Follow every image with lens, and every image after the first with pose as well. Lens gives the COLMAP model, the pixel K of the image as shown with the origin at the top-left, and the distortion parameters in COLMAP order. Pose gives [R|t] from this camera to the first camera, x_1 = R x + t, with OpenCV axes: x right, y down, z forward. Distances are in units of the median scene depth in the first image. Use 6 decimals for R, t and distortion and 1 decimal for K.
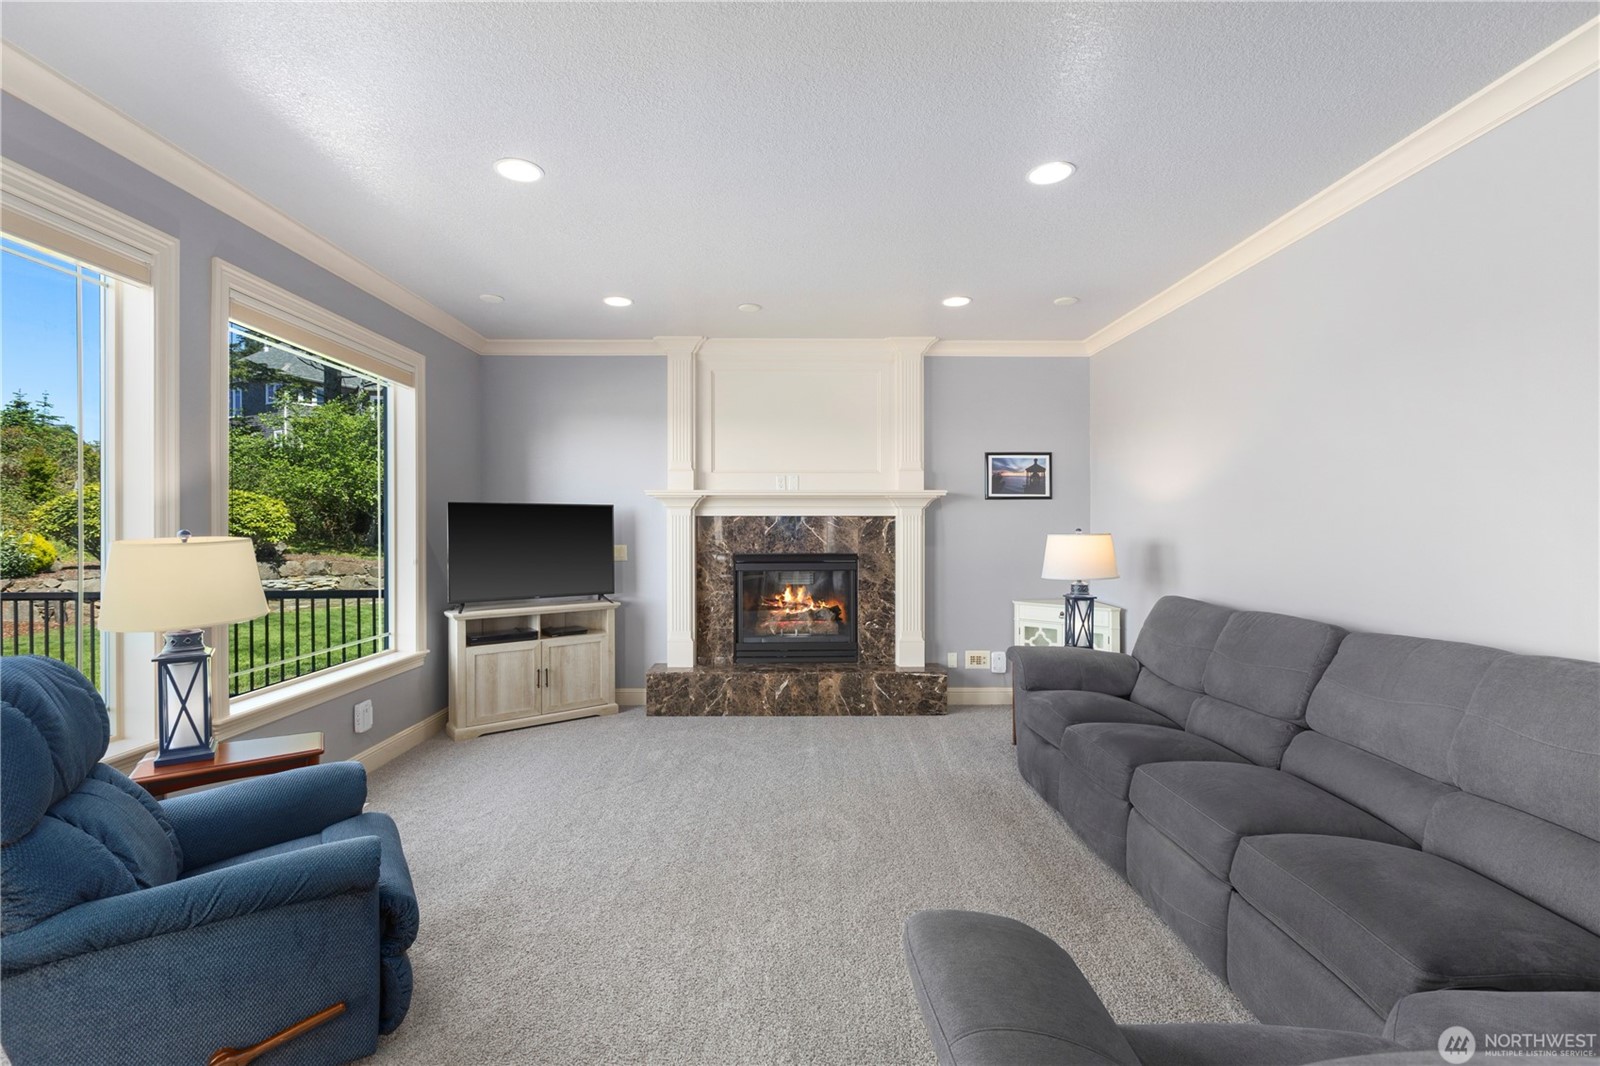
lens RADIAL K [[711.9, 0, 798.9], [0, 711.9, 531.2], [0, 0, 1]] dist [-0.000357, -0.001357]
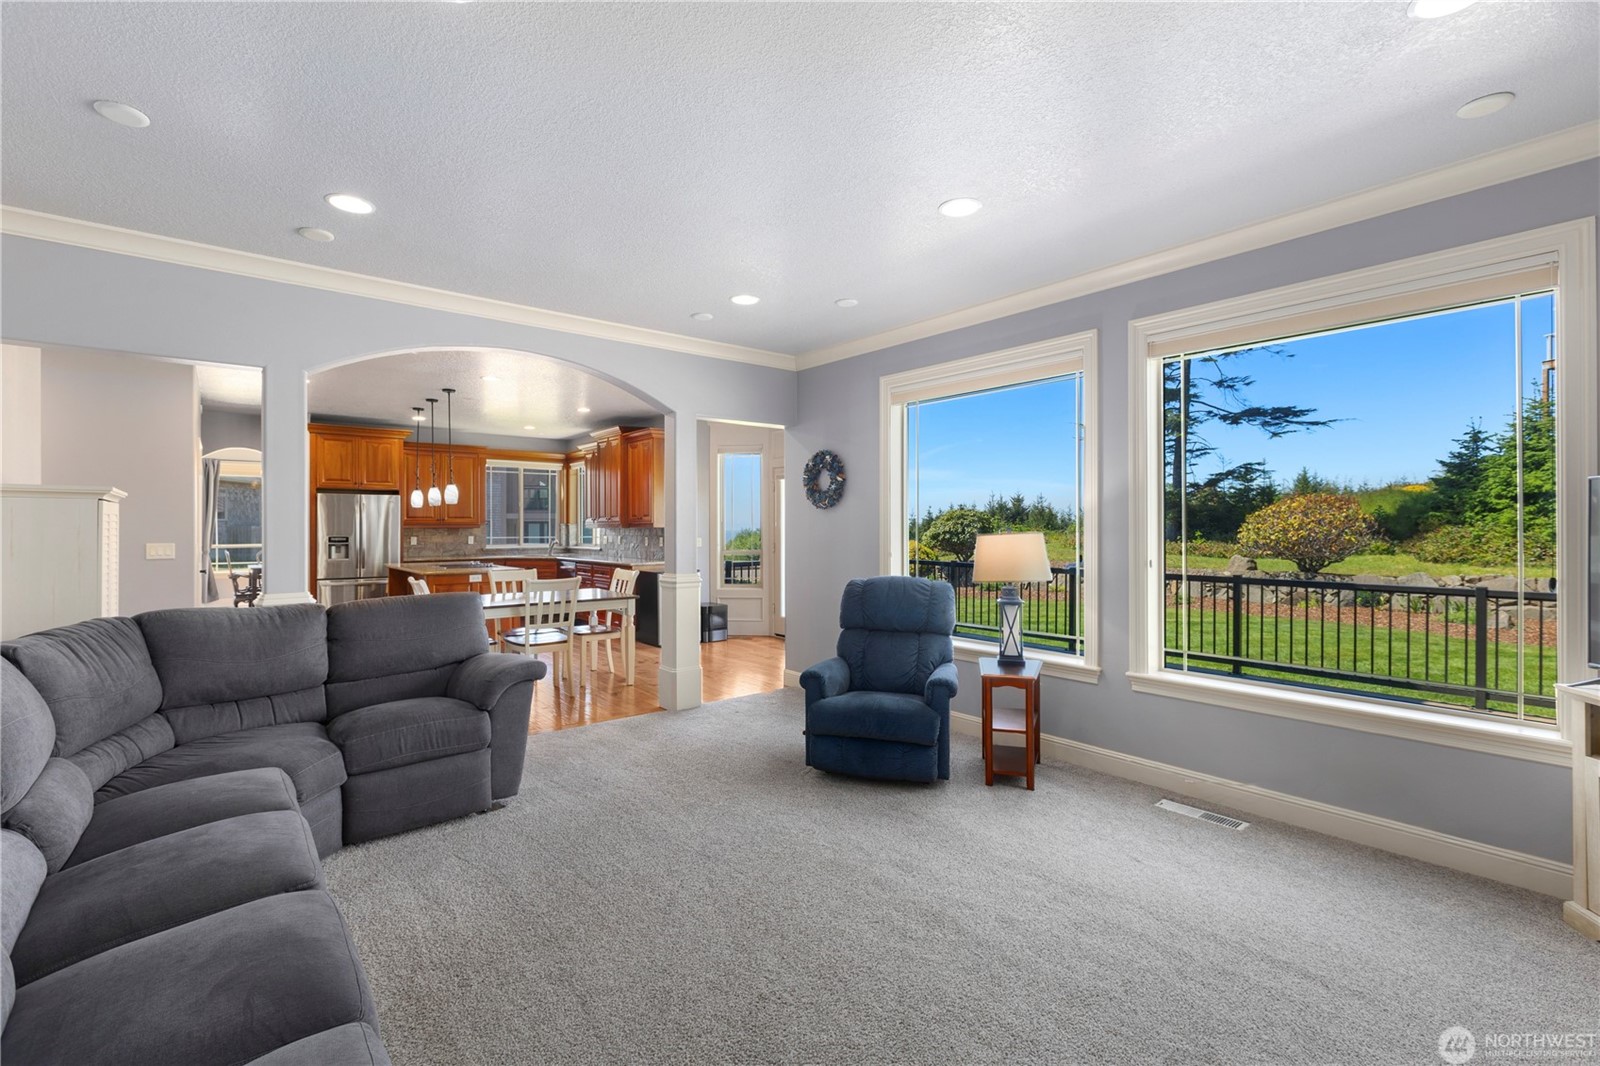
lens RADIAL K [[711.9, 0, 798.9], [0, 711.9, 531.2], [0, 0, 1]] dist [-0.000357, -0.001357]
pose [[-0.783987, 0.003451, -0.620767, 0.267694], [-0.001719, 0.999969, 0.007729, -0.003379], [0.620775, 0.007126, -0.783957, 0.918895]]
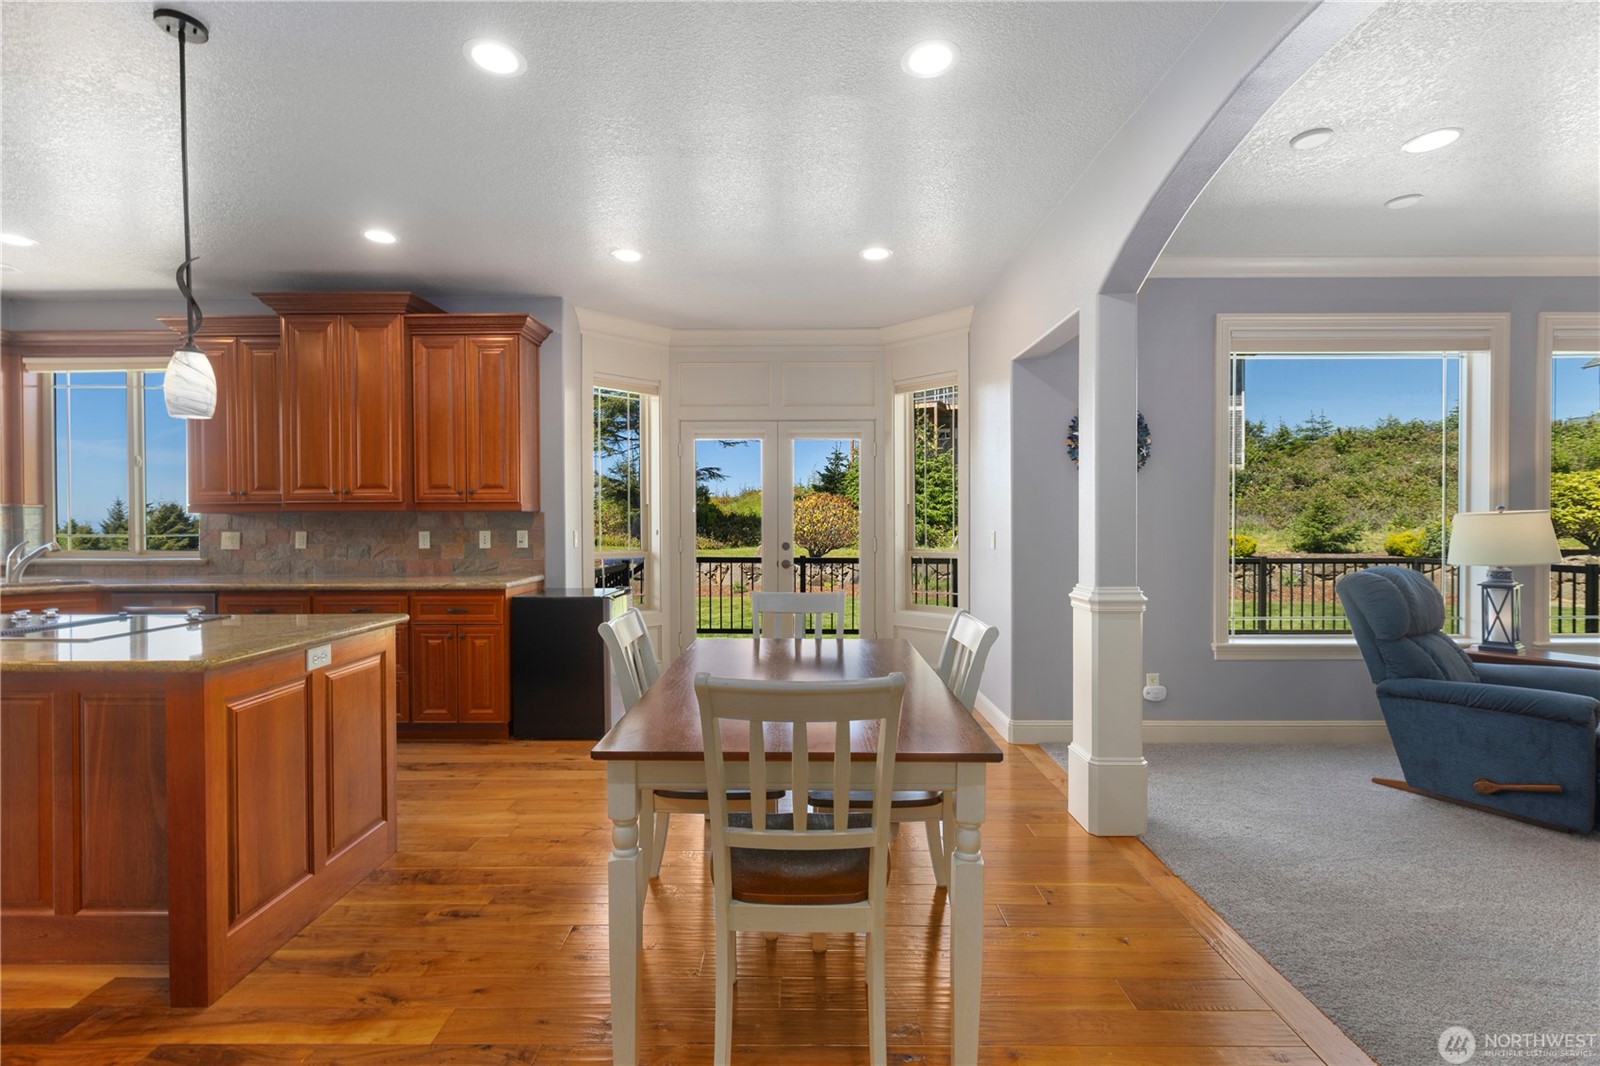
lens RADIAL K [[711.9, 0, 798.9], [0, 711.9, 531.2], [0, 0, 1]] dist [-0.000357, -0.001357]
pose [[-0.019609, 0.010235, -0.999755, 0.342896], [-0.000012, 0.999948, 0.010237, 0.017681], [0.999808, 0.000213, -0.019608, -0.243160]]
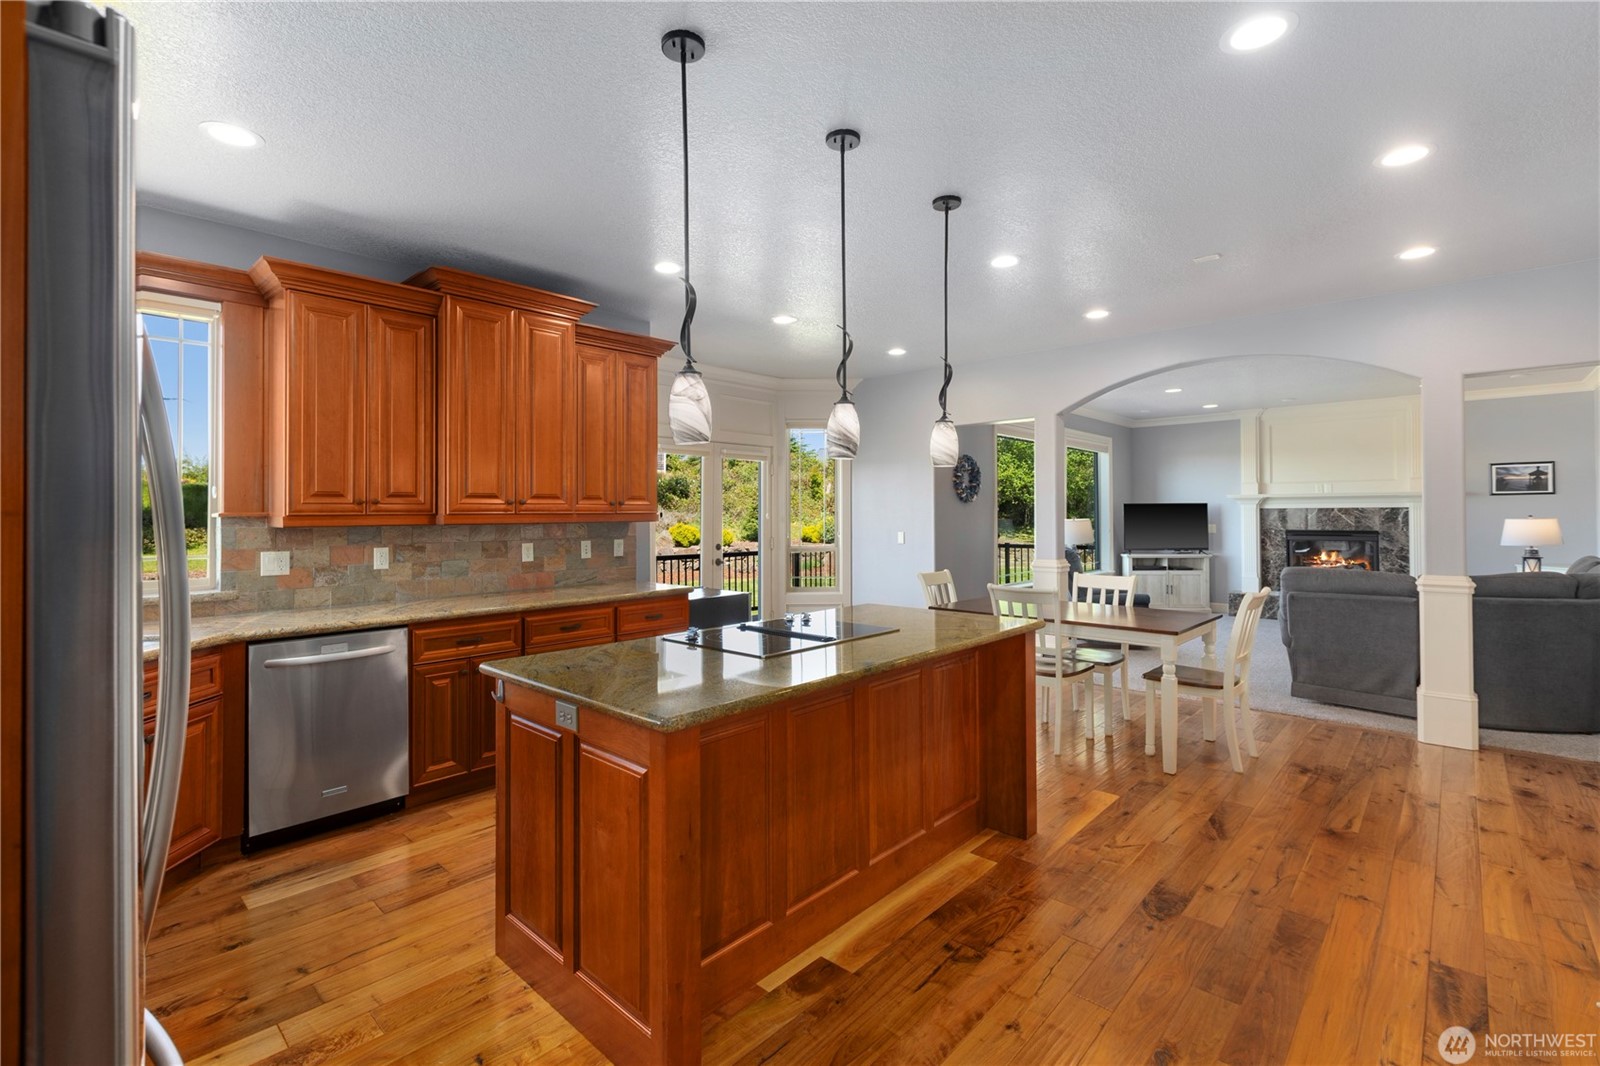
lens RADIAL K [[709.0, 0, 797.3], [0, 709.0, 523.5], [0, 0, 1]] dist [0.001168, -0.000627]
pose [[0.722716, 0.005059, -0.691127, 0.254675], [0.002136, 0.999952, 0.009554, -0.003269], [0.691142, -0.008381, 0.722670, -1.124466]]
